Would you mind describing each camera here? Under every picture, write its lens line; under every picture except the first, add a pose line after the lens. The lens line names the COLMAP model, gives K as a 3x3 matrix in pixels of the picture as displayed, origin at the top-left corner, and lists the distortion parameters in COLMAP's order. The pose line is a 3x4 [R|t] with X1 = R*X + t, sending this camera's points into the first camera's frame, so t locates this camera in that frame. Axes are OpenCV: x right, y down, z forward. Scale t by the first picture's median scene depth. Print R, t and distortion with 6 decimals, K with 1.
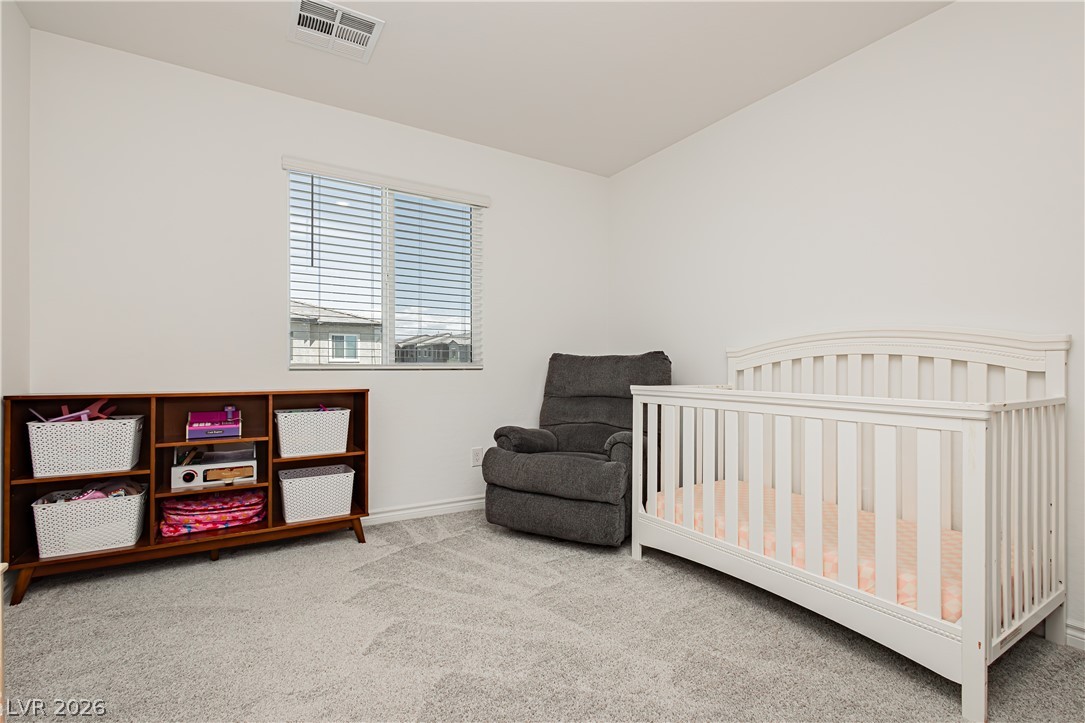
lens RADIAL K [[500.1, 0, 541.7], [0, 500.1, 359.6], [0, 0, 1]] dist [-0.004903, 0.000803]
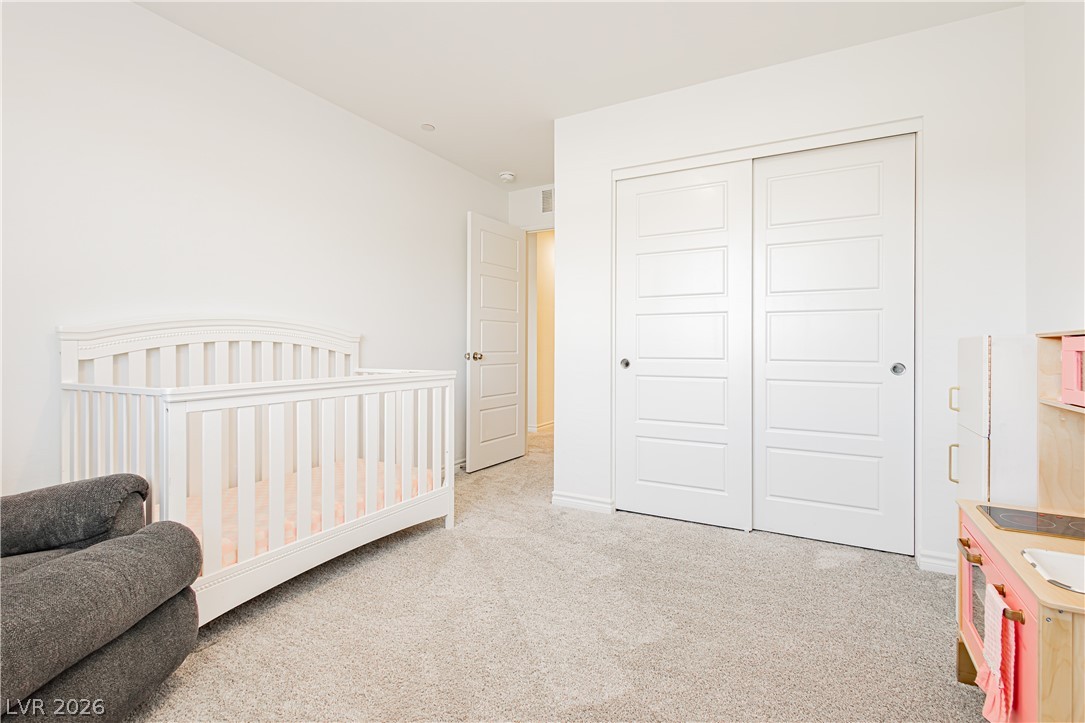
lens RADIAL K [[500.1, 0, 545.2], [0, 500.1, 357.2], [0, 0, 1]] dist [-0.004903, 0.000803]
pose [[-0.482528, -0.030717, 0.875342, -0.690546], [-0.021728, 0.999497, 0.023096, -0.017261], [-0.875611, -0.007875, -0.482952, 1.052679]]
